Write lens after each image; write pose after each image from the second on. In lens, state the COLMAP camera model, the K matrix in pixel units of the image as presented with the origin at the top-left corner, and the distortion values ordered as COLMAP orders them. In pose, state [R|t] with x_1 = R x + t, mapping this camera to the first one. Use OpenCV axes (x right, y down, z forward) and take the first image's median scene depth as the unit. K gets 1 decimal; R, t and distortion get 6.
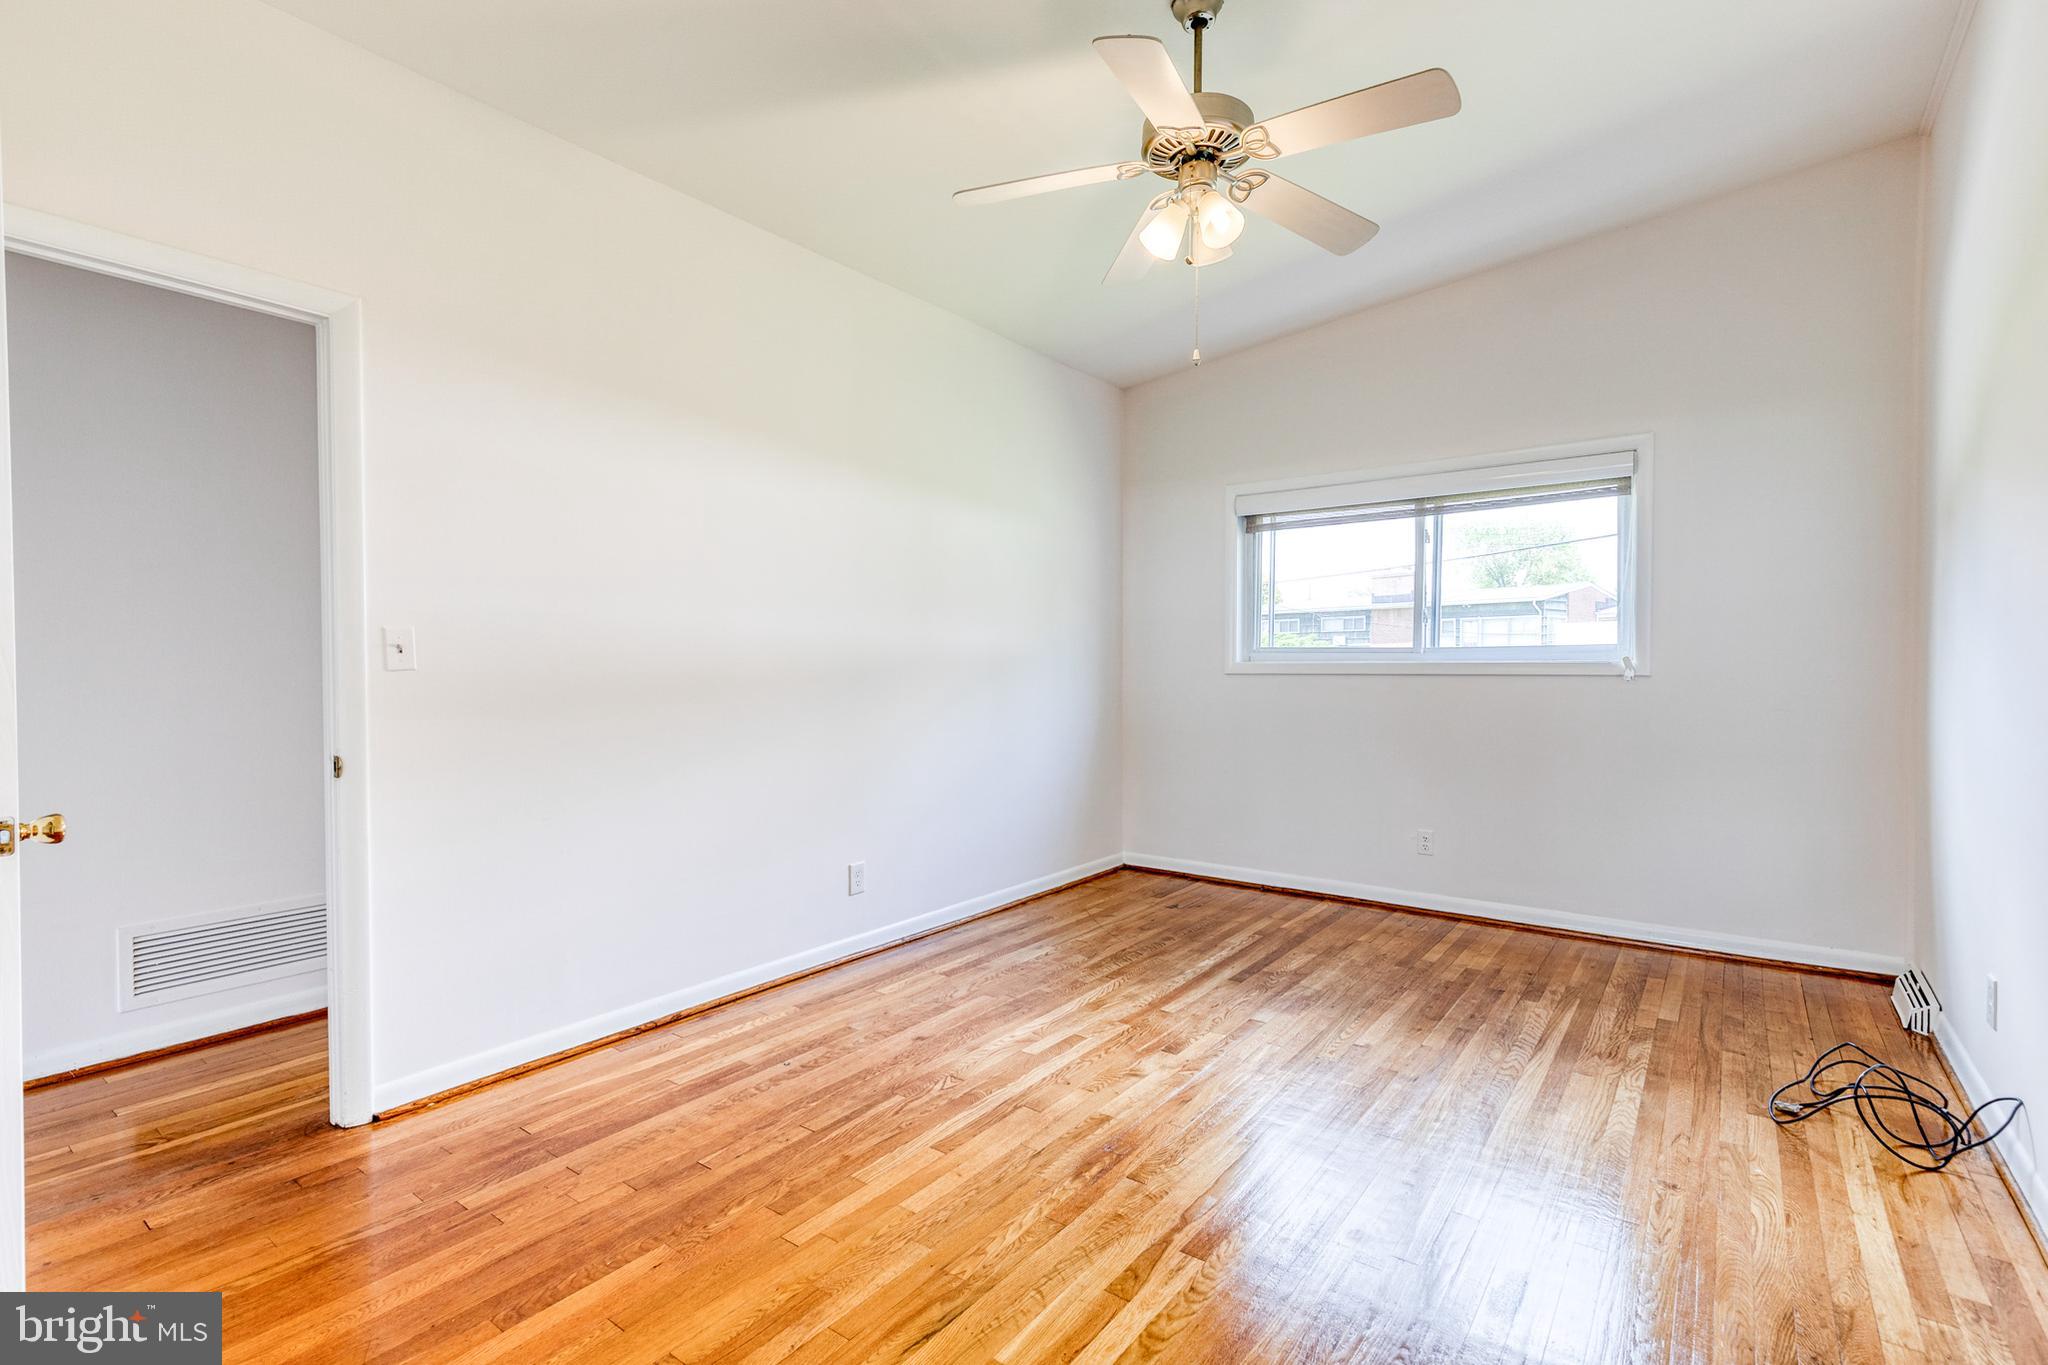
lens RADIAL K [[932.4, 0, 1053.5], [0, 932.4, 680.3], [0, 0, 1]] dist [0.008995, -0.000277]
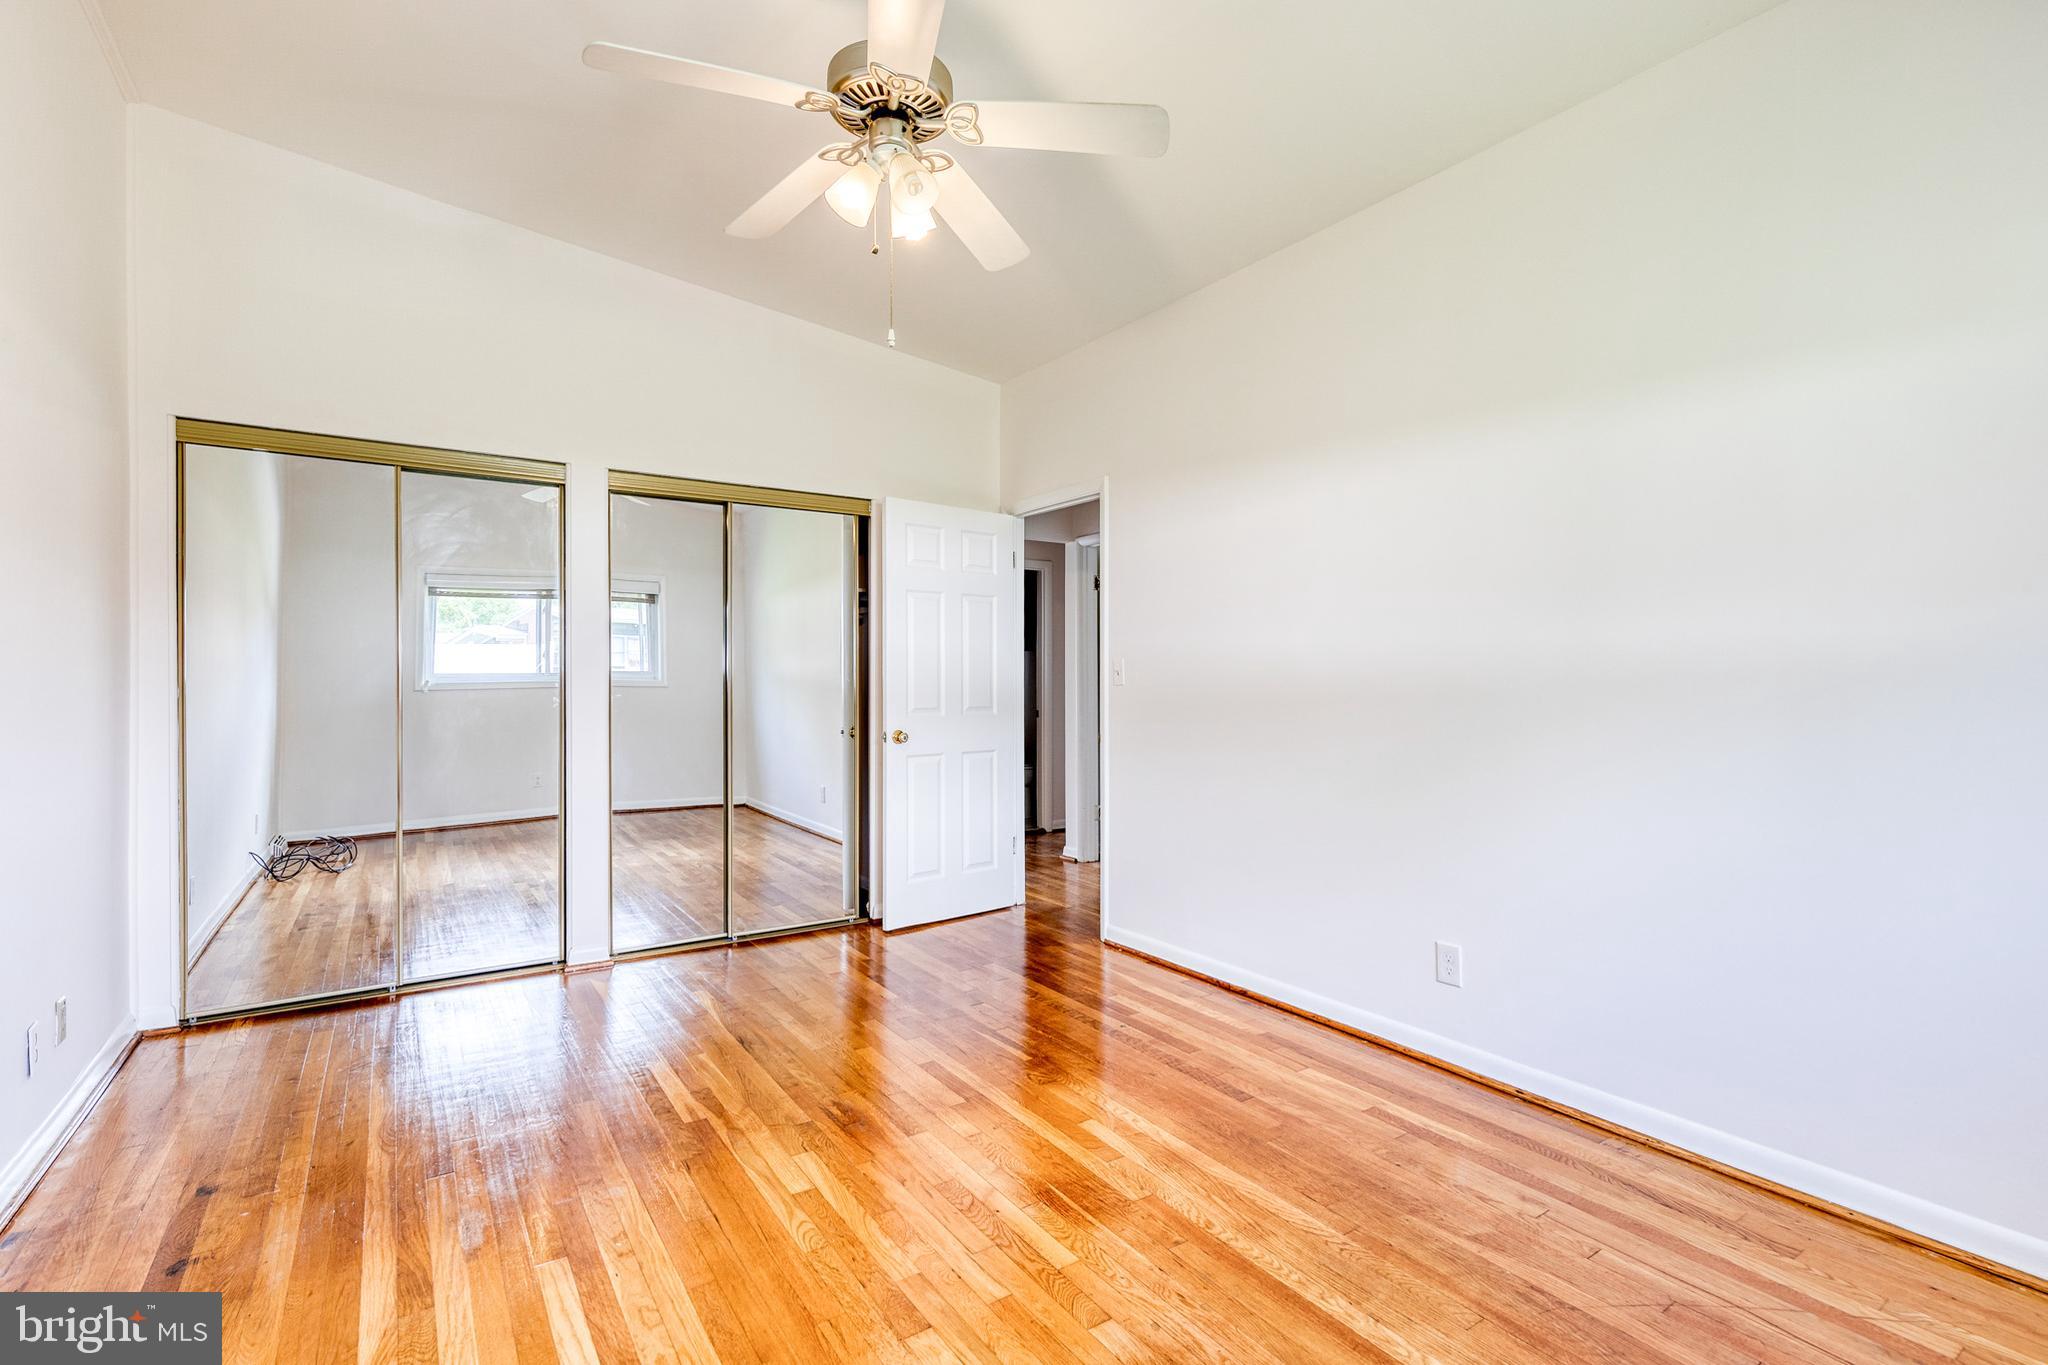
lens RADIAL K [[932.4, 0, 1053.5], [0, 932.4, 680.3], [0, 0, 1]] dist [0.008995, -0.000277]
pose [[-0.319140, 0.004437, -0.947697, 0.768024], [-0.011437, 0.999898, 0.008533, -0.030538], [0.947639, 0.013562, -0.319056, 1.155399]]
